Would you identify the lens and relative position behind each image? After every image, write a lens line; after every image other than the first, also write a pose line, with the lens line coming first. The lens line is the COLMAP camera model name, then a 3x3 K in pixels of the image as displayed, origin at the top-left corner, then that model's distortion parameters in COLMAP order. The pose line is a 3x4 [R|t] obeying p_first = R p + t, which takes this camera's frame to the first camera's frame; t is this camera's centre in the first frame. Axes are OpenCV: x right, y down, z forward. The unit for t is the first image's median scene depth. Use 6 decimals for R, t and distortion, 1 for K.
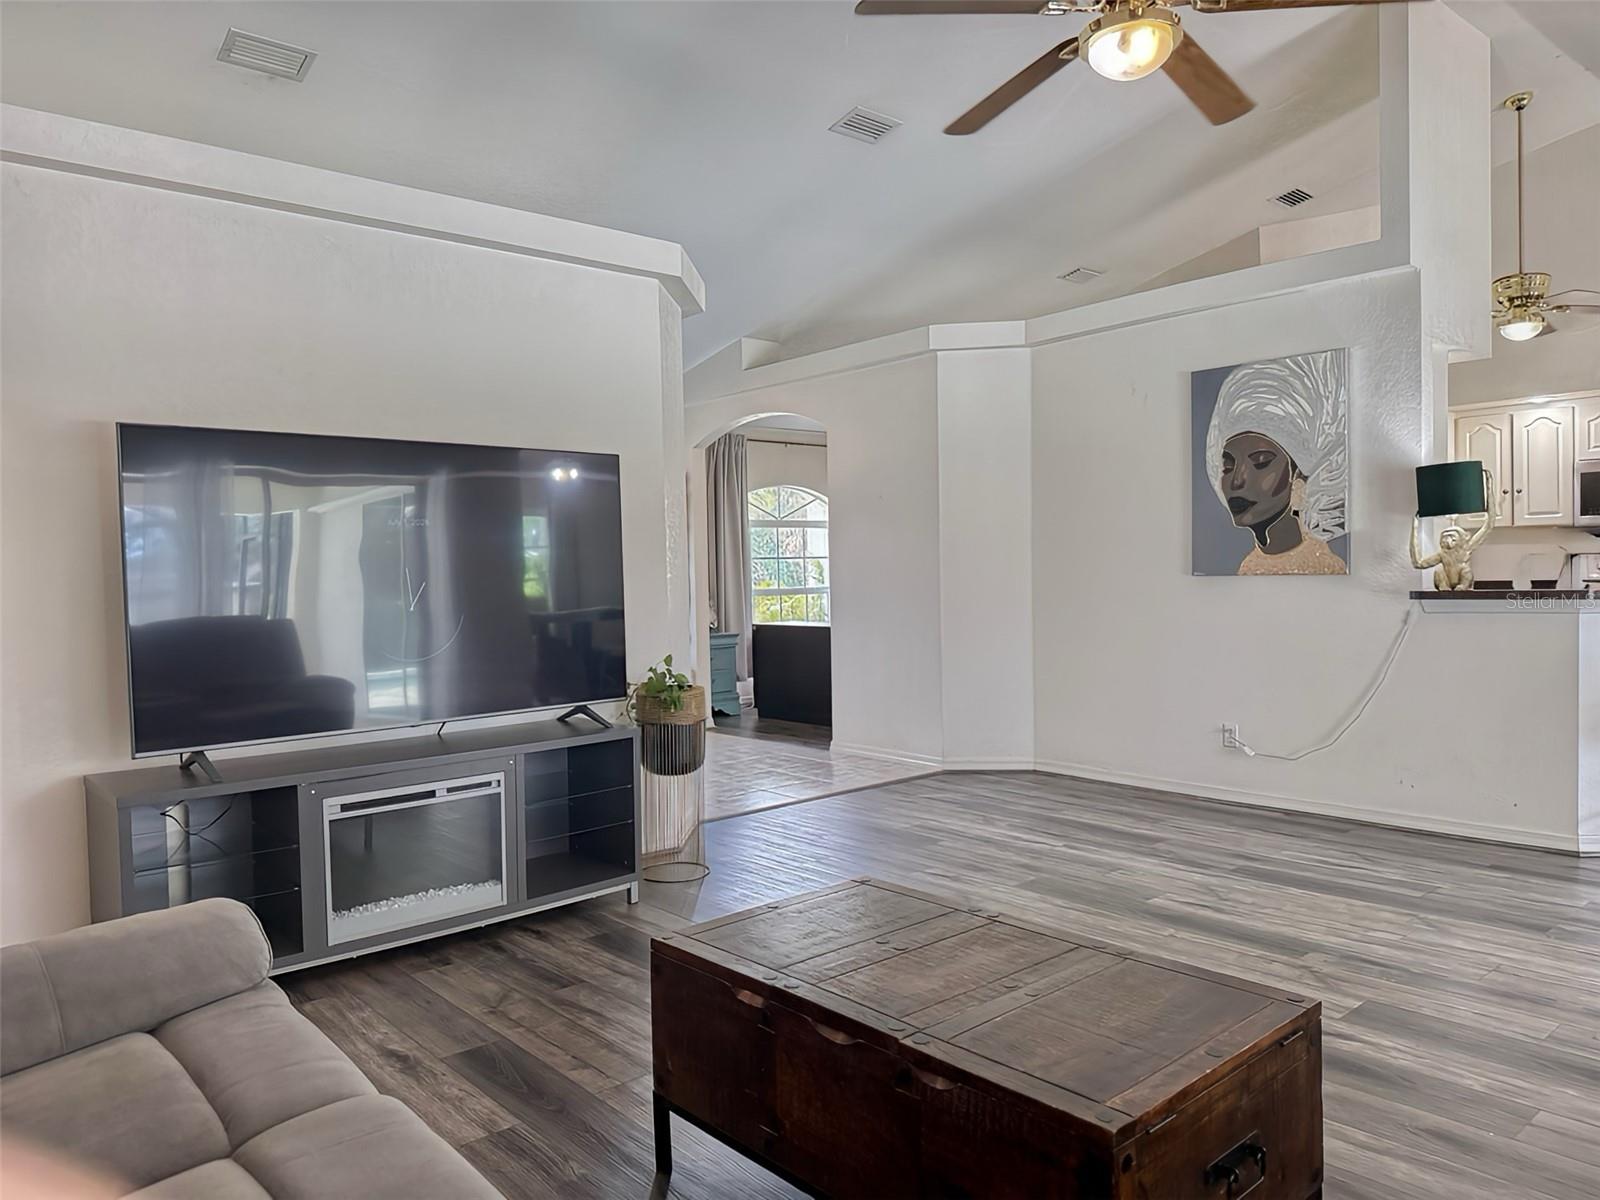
lens RADIAL K [[1118.0, 0, 791.2], [0, 1118.0, 601.9], [0, 0, 1]] dist [0.081316, -0.120233]
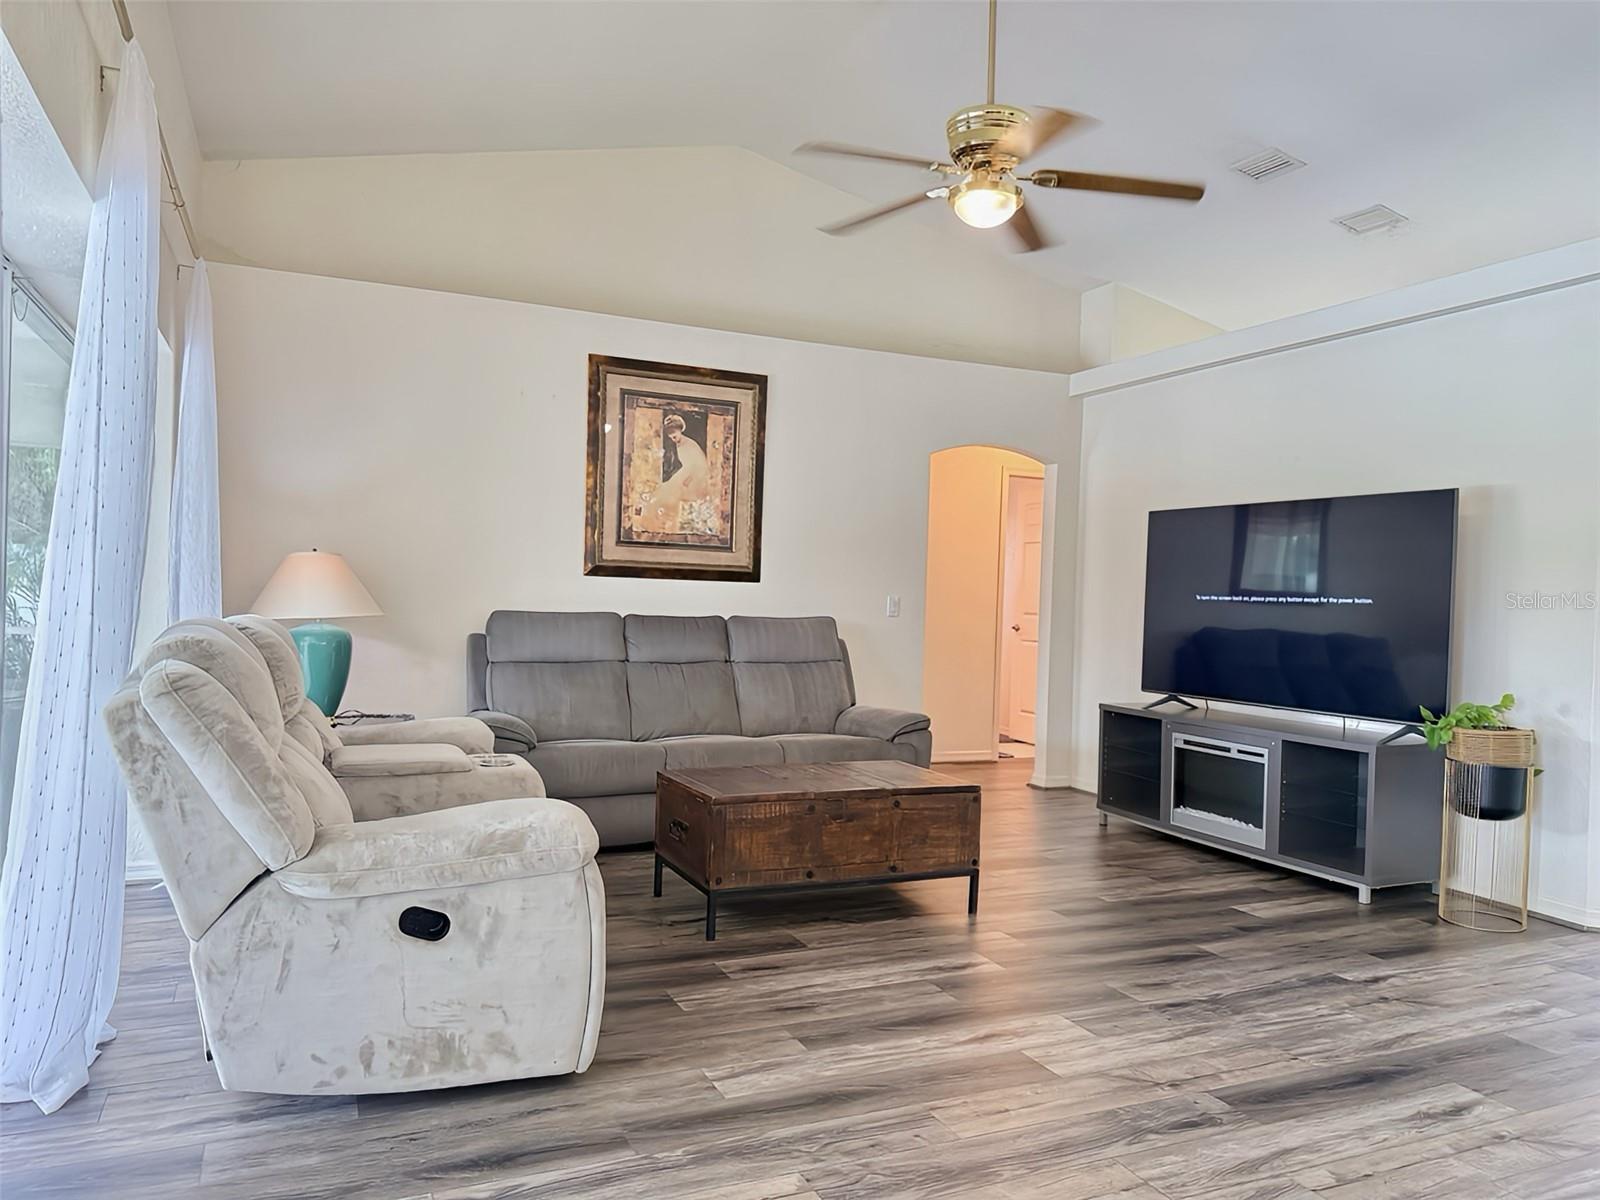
lens RADIAL K [[1118.0, 0, 791.2], [0, 1118.0, 601.9], [0, 0, 1]] dist [0.081316, -0.120233]
pose [[-0.294779, 0.018555, -0.955385, 0.923416], [-0.053061, 0.997951, 0.035753, -0.029882], [0.954091, 0.061233, -0.293191, 0.669447]]
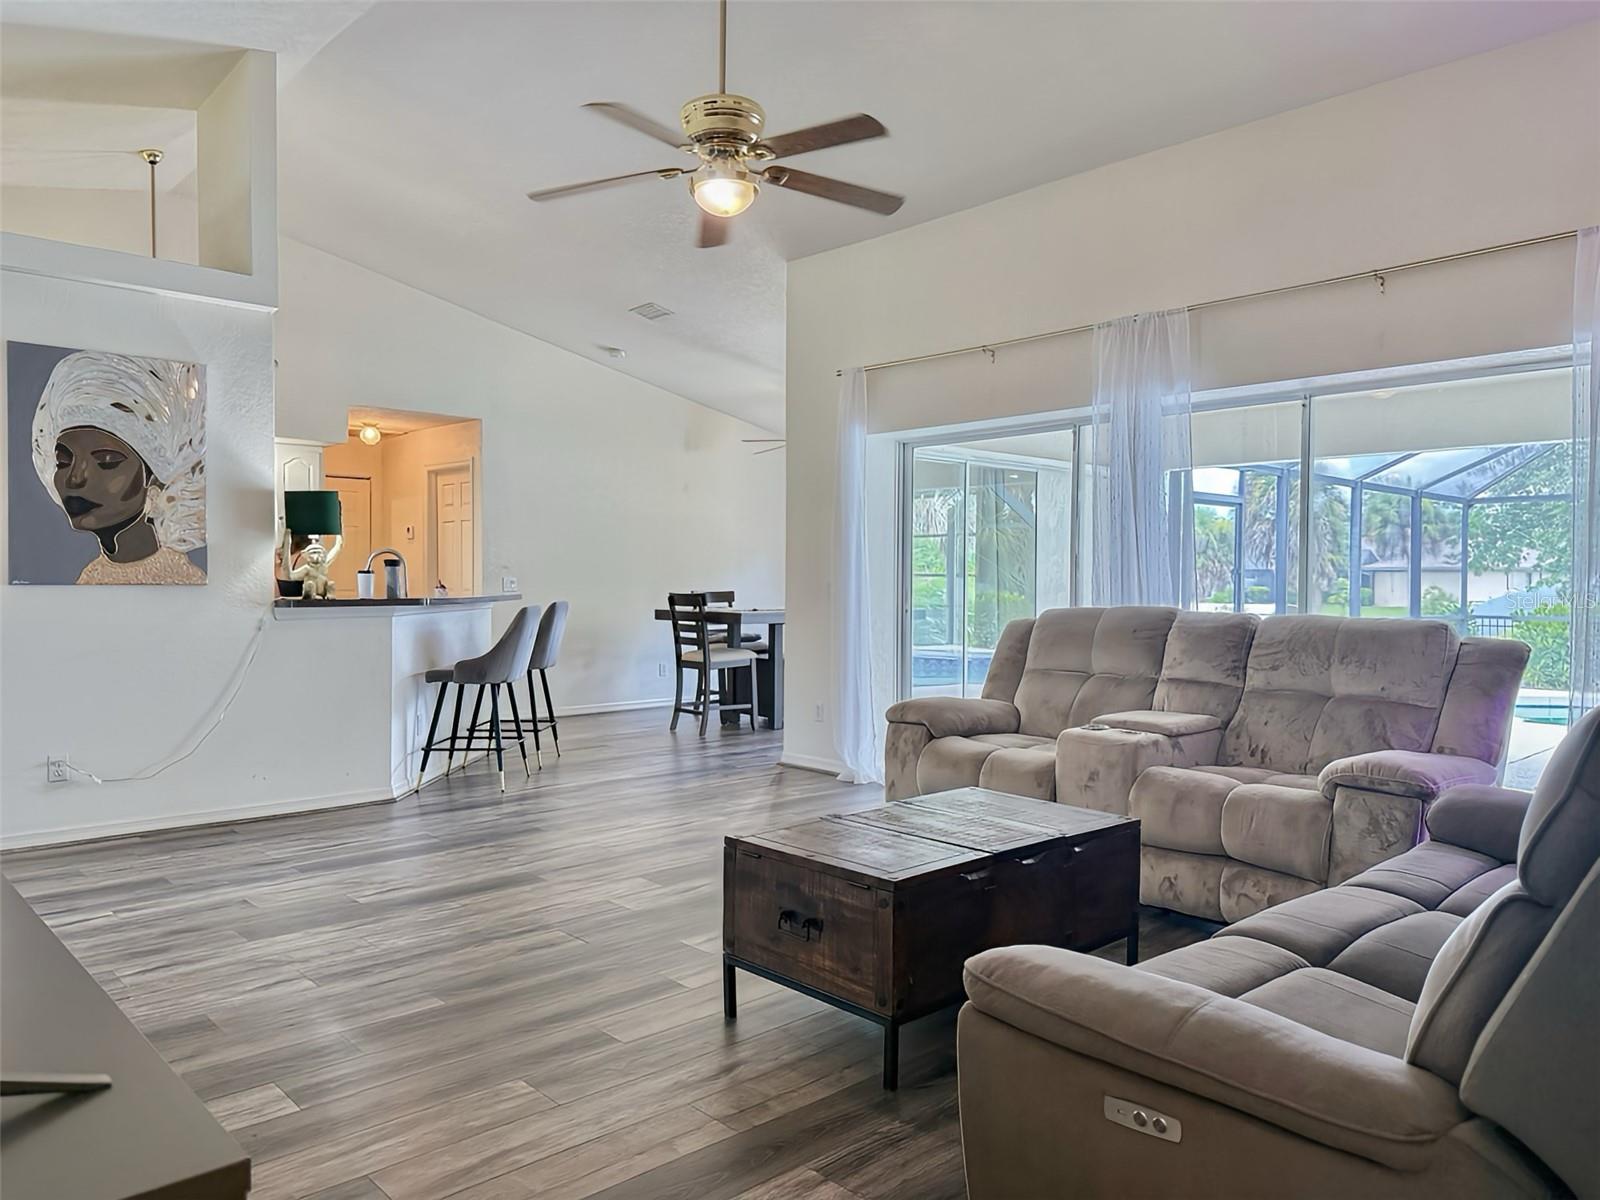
lens RADIAL K [[1118.0, 0, 791.2], [0, 1118.0, 601.9], [0, 0, 1]] dist [0.081316, -0.120233]
pose [[-0.024198, 0.002575, 0.999704, -0.592287], [0.028504, 0.999592, -0.001885, 0.008854], [-0.999301, 0.028450, -0.024261, 0.536373]]
